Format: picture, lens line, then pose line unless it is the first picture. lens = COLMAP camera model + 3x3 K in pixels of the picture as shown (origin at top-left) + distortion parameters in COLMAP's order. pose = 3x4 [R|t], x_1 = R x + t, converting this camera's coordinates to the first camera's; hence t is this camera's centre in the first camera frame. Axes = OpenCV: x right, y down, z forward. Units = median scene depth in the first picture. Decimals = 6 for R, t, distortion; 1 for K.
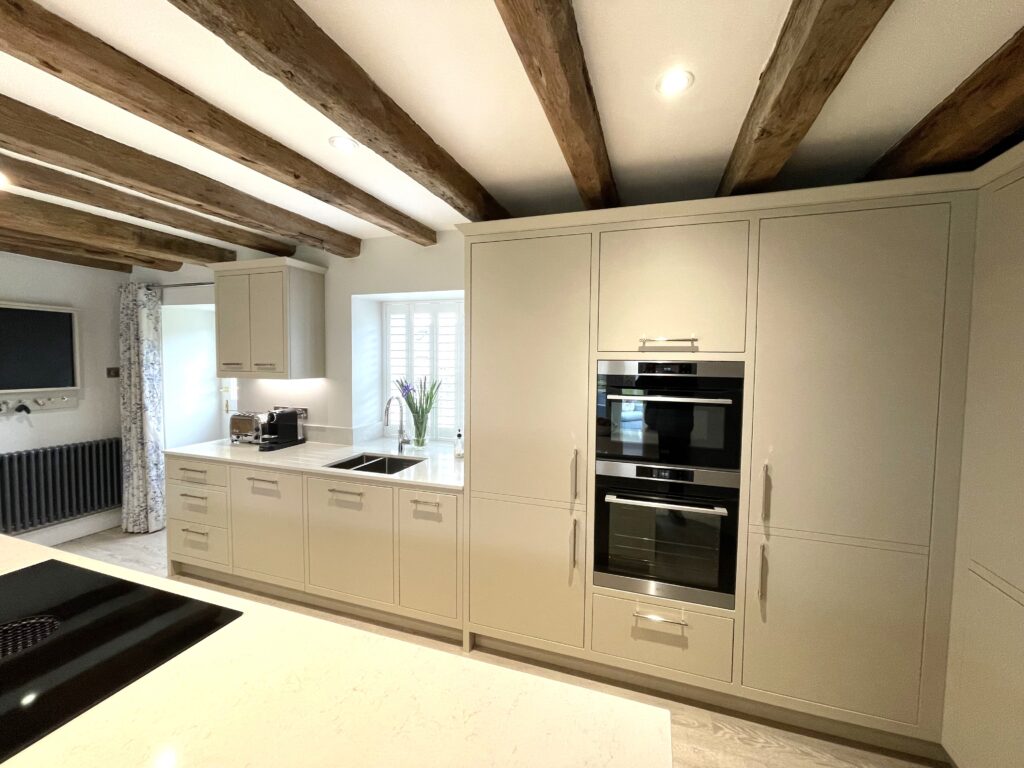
lens RADIAL K [[412.2, 0, 515.3], [0, 412.2, 379.1], [0, 0, 1]] dist [-0.003940, 0.000778]
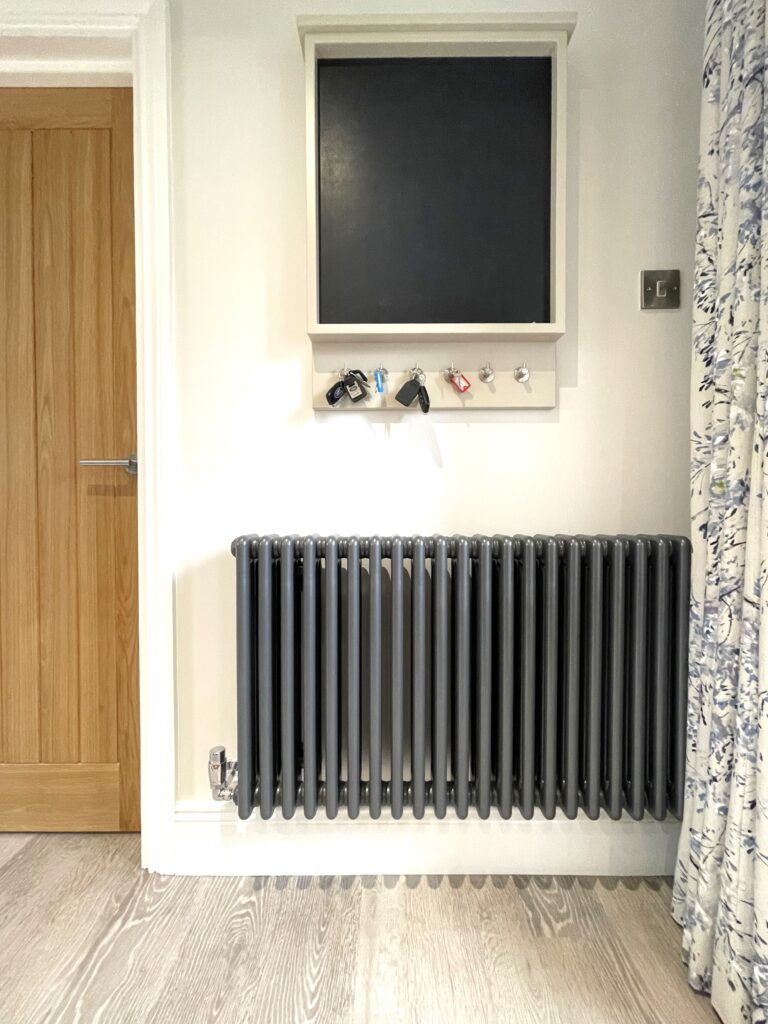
lens RADIAL K [[412.2, 0, 393.9], [0, 412.2, 515.8], [0, 0, 1]] dist [-0.003940, 0.000778]
pose [[0.319145, -0.005101, -0.947692, -1.279120], [-0.044384, 0.998808, -0.020323, 0.230141], [0.946666, 0.048548, 0.318538, 1.240310]]
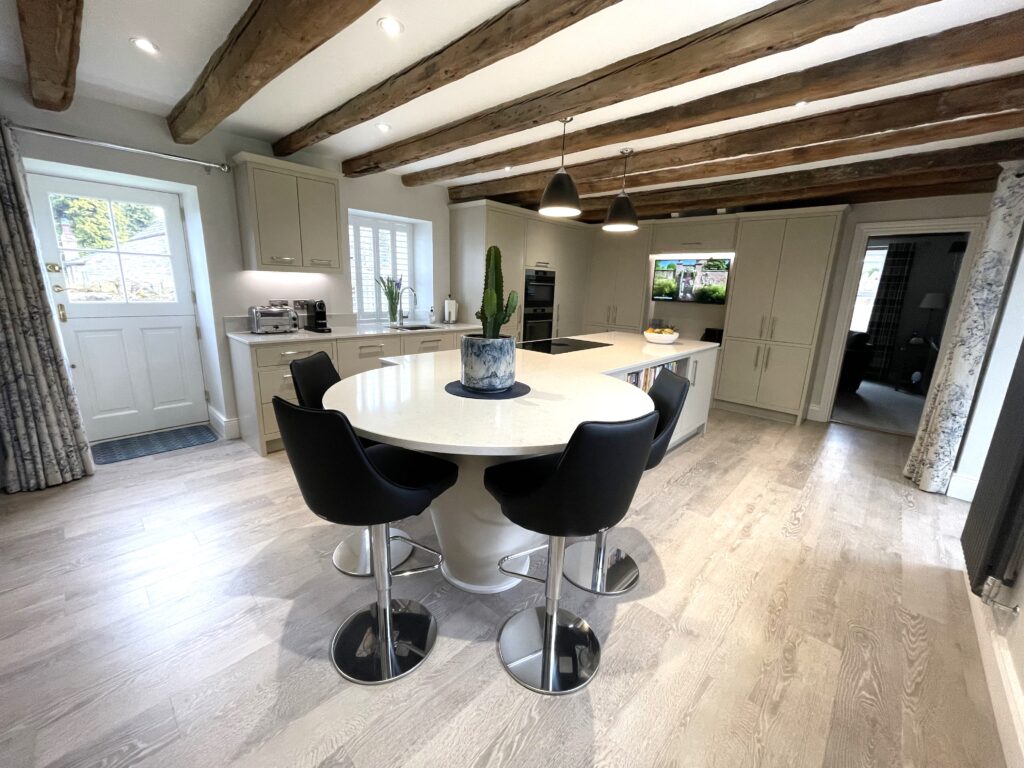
lens RADIAL K [[412.2, 0, 517.6], [0, 412.2, 381.1], [0, 0, 1]] dist [-0.003940, 0.000778]
pose [[0.406082, -0.203187, 0.890962, -1.926065], [0.012870, 0.976143, 0.216746, 0.068135], [-0.913746, -0.076550, 0.399009, -0.048170]]
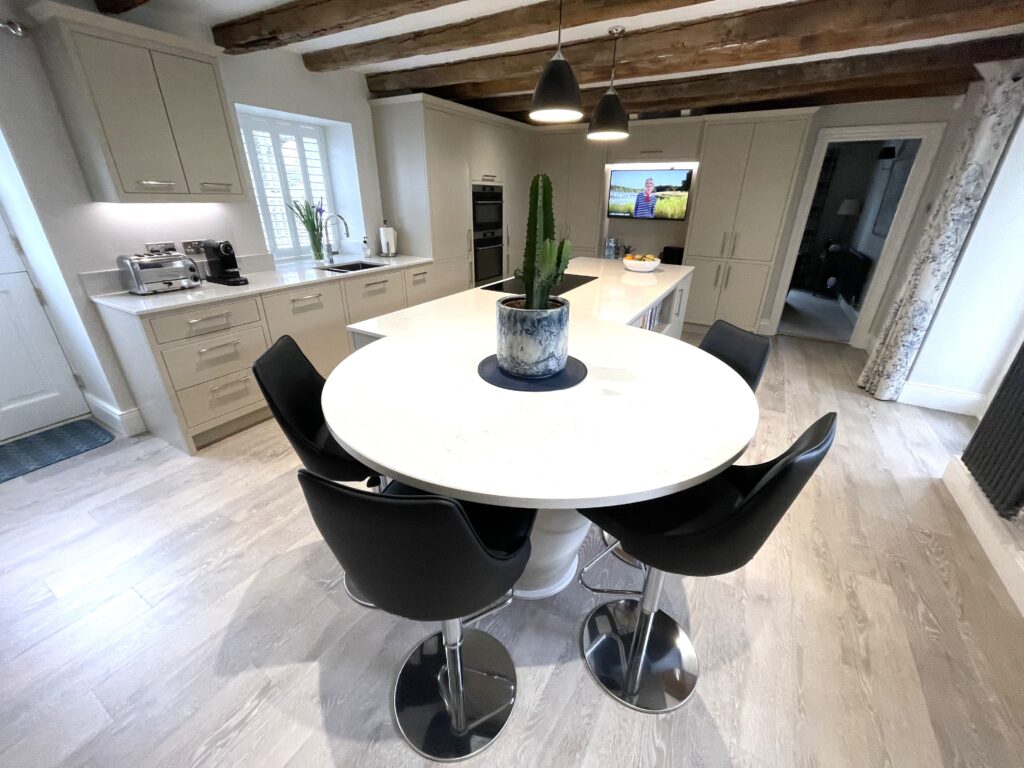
lens RADIAL K [[412.2, 0, 517.5], [0, 412.2, 380.1], [0, 0, 1]] dist [-0.003940, 0.000778]
pose [[0.197560, -0.407955, 0.891371, -1.804720], [0.037499, 0.911772, 0.408981, 0.012880], [-0.979573, -0.047373, 0.195427, 0.228036]]
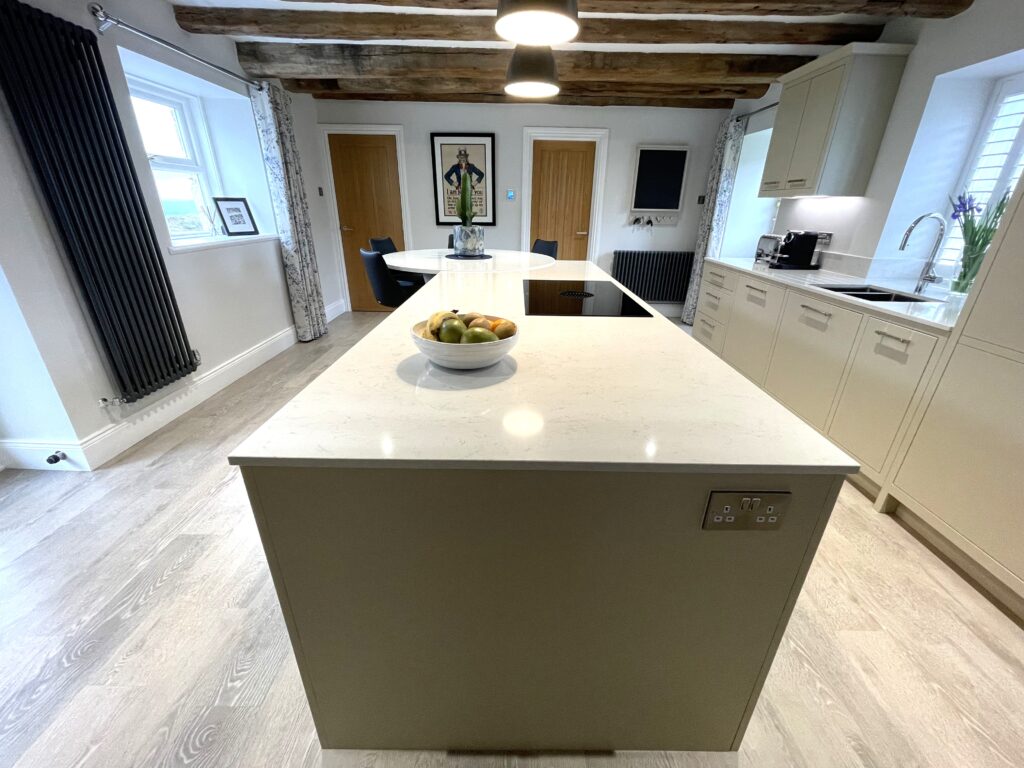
lens RADIAL K [[412.2, 0, 516.2], [0, 412.2, 379.2], [0, 0, 1]] dist [-0.003940, 0.000778]
pose [[0.317463, 0.366089, -0.874755, 0.298007], [-0.061247, 0.928464, 0.366339, 0.113785], [0.946291, -0.062722, 0.317174, -0.008228]]
